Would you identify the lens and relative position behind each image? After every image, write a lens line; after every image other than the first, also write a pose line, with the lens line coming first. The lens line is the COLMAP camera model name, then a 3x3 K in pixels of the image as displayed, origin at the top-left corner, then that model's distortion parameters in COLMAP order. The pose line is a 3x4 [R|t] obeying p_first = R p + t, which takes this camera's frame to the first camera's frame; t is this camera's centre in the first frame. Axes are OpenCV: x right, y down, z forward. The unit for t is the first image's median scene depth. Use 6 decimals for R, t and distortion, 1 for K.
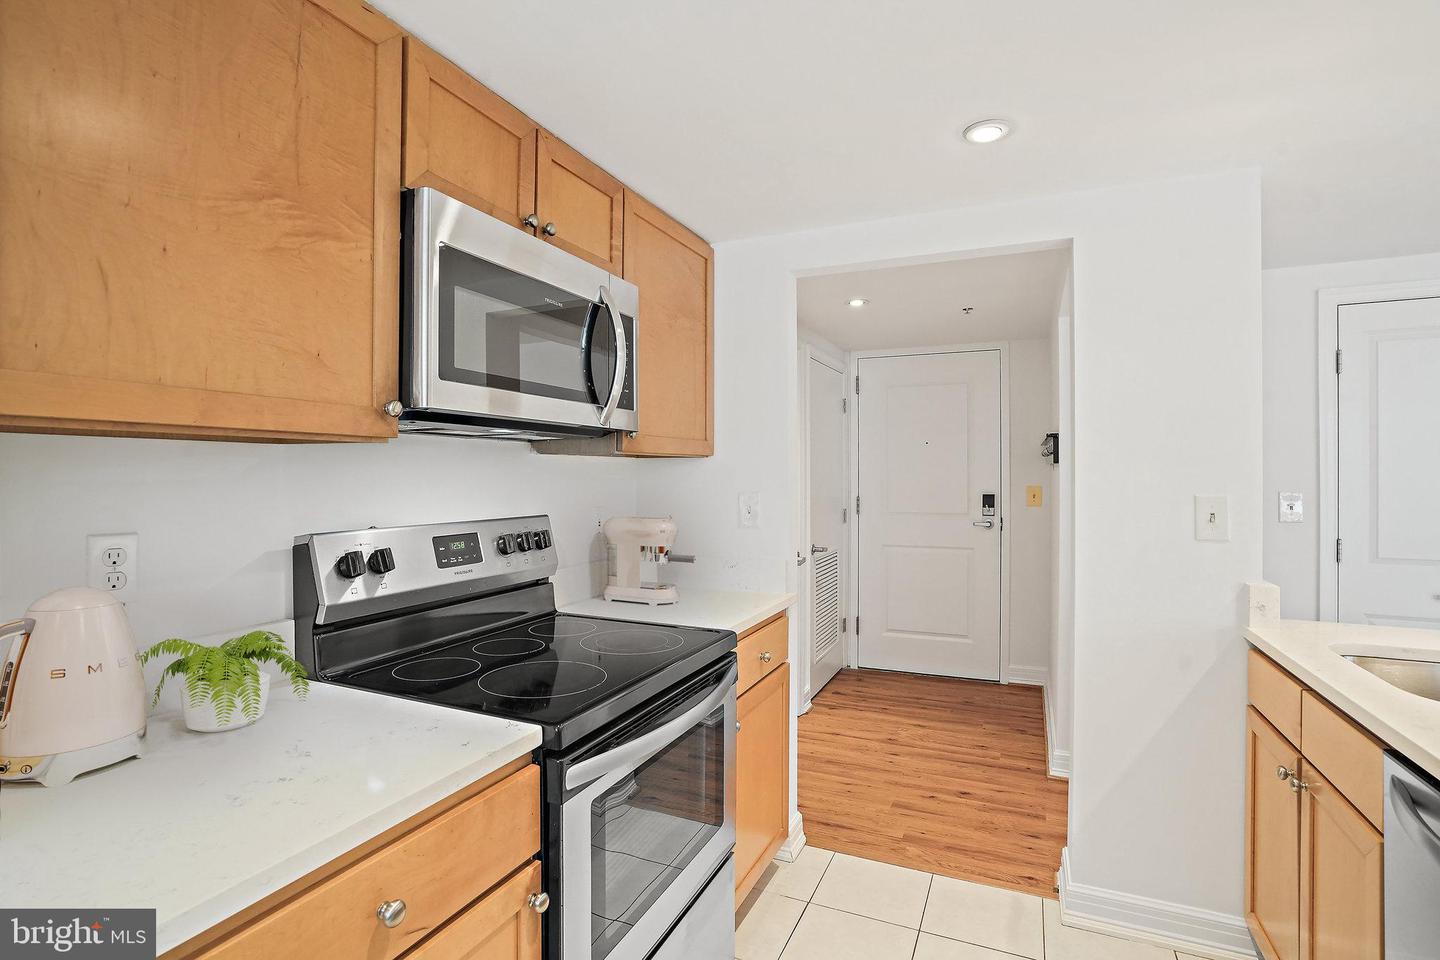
lens RADIAL K [[695.0, 0, 718.2], [0, 695.0, 470.2], [0, 0, 1]] dist [-0.045600, 0.016084]
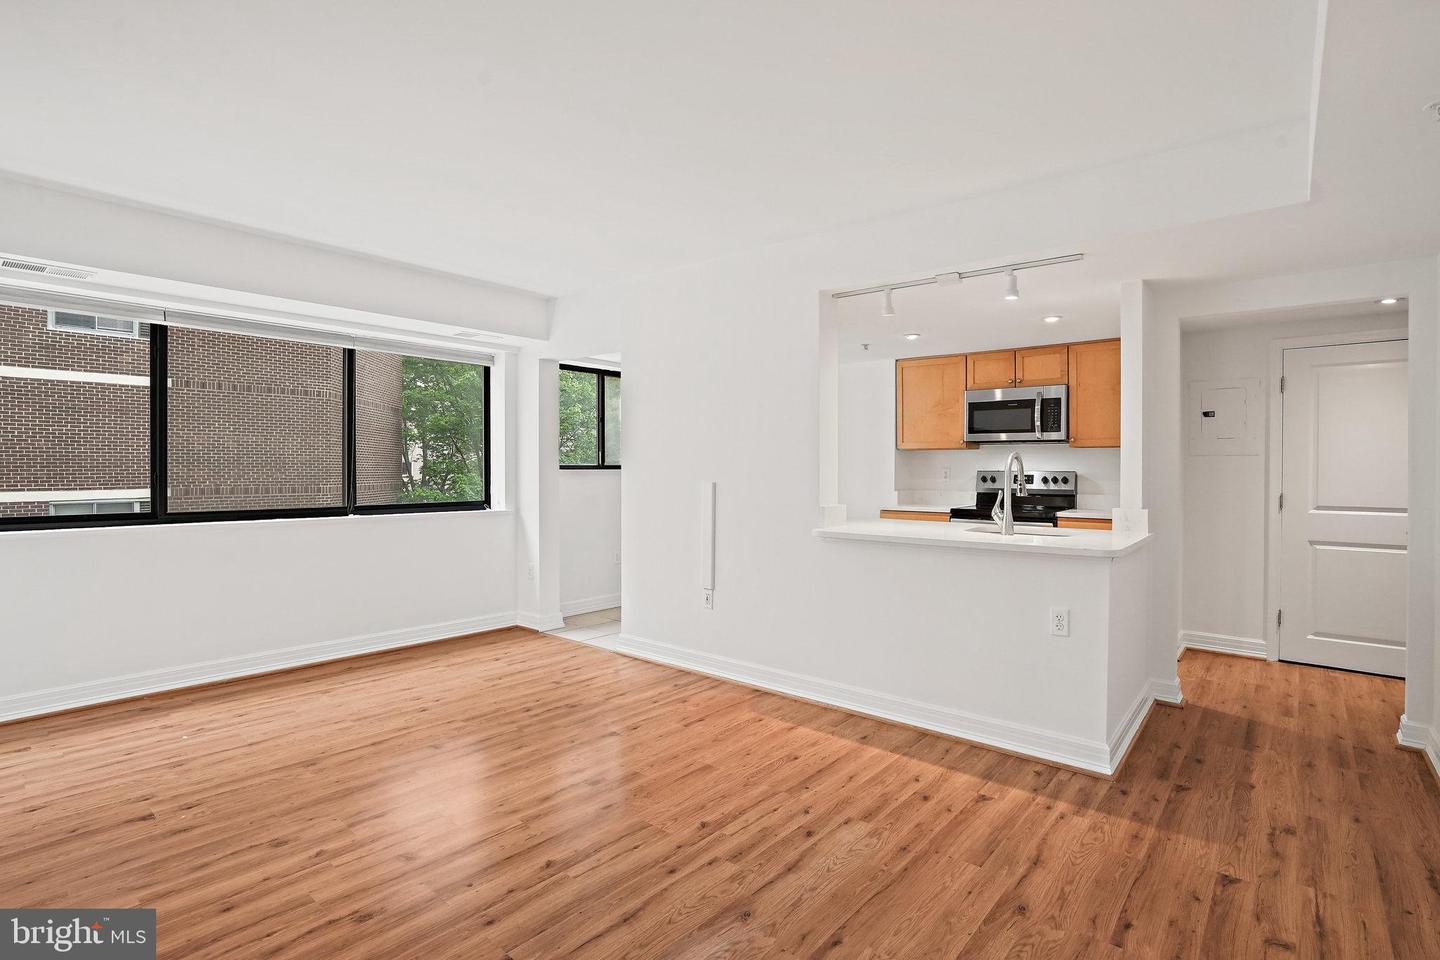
lens RADIAL K [[695.0, 0, 708.0], [0, 695.0, 480.6], [0, 0, 1]] dist [-0.045600, 0.016084]
pose [[-0.271833, 0.015932, -0.962213, 1.821651], [0.002230, 0.999871, 0.015925, 0.038034], [0.962342, 0.002183, -0.271833, 0.260448]]
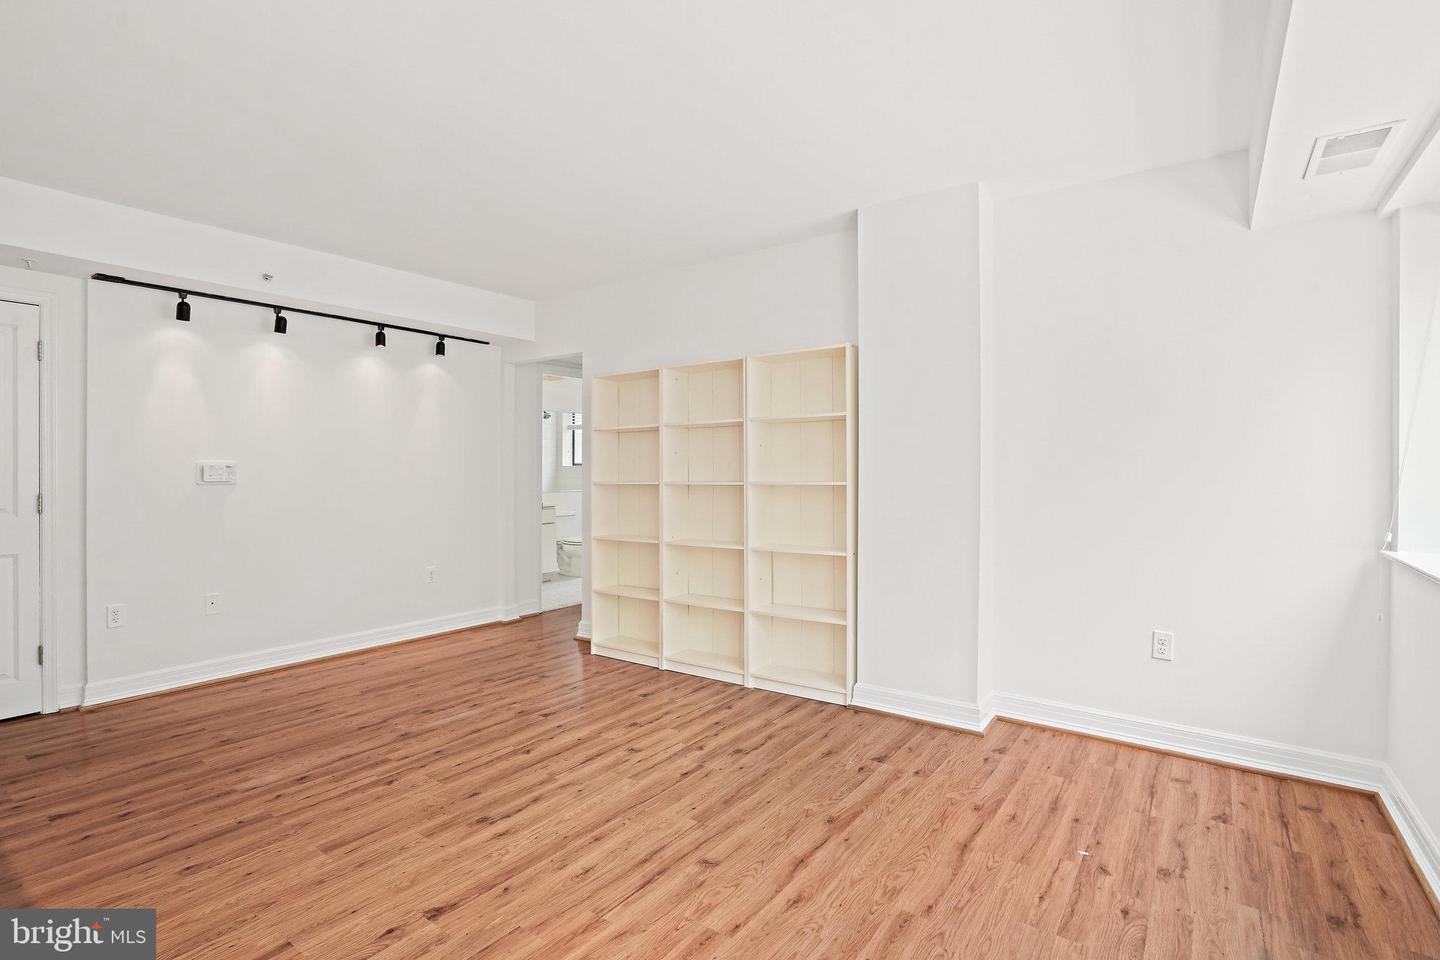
lens RADIAL K [[695.0, 0, 706.5], [0, 695.0, 467.3], [0, 0, 1]] dist [-0.045600, 0.016084]
pose [[0.201424, 0.004264, 0.979495, 0.243772], [-0.006166, 0.999976, -0.003085, 0.043750], [-0.979485, -0.005418, 0.201446, -0.553601]]
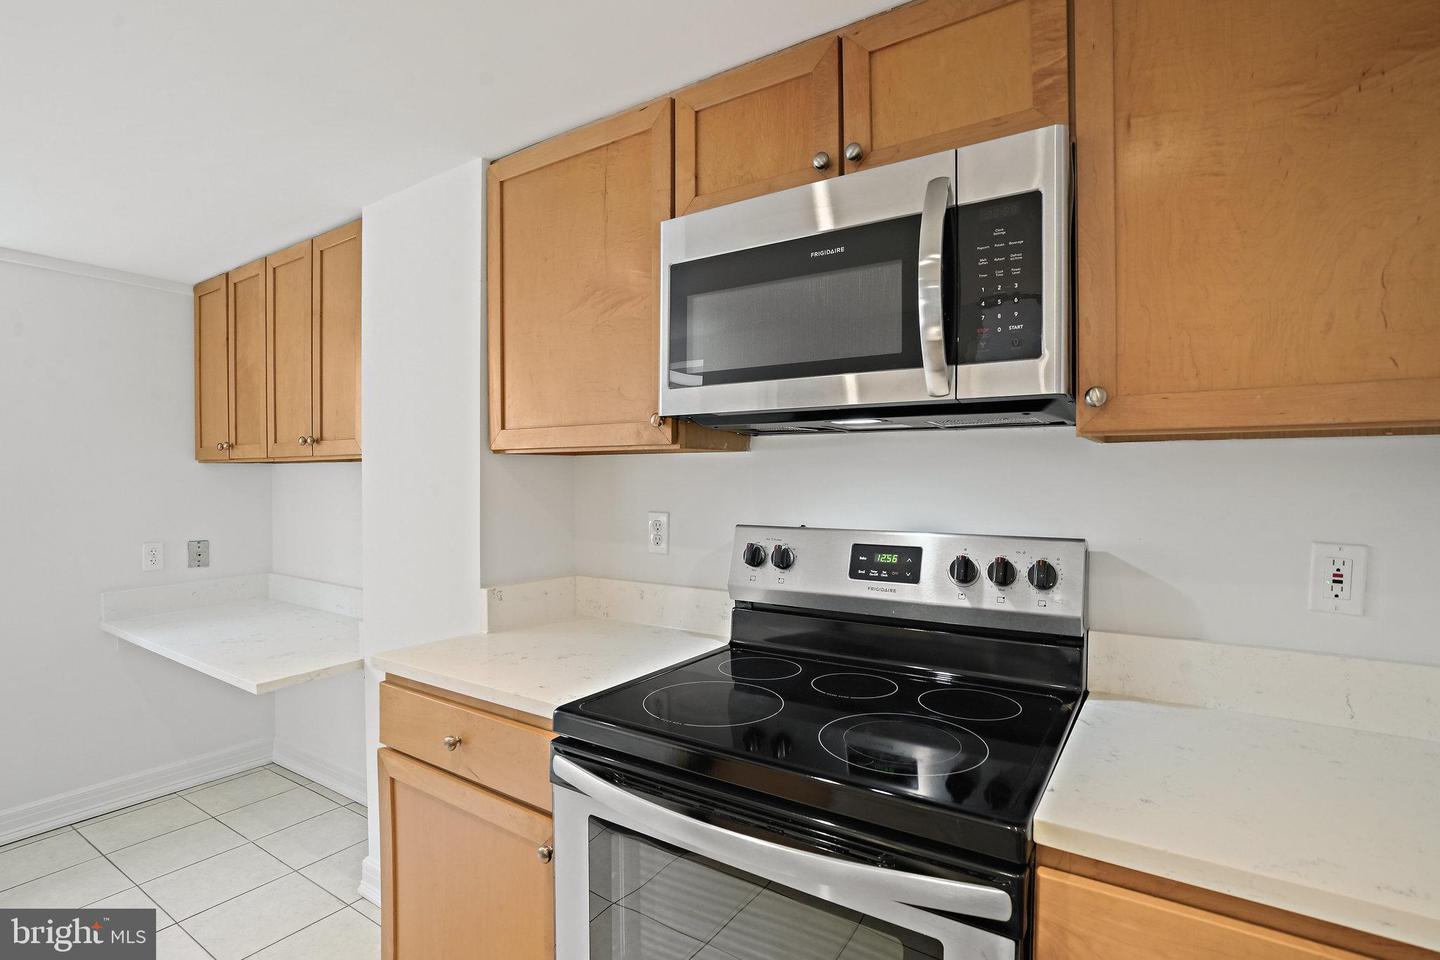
lens RADIAL K [[695.0, 0, 706.3], [0, 695.0, 491.8], [0, 0, 1]] dist [-0.045600, 0.016084]
pose [[-0.166317, 0.017097, -0.985924, 0.295844], [0.003638, 0.999854, 0.016725, 0.006292], [0.986066, -0.000806, -0.166355, 0.533673]]
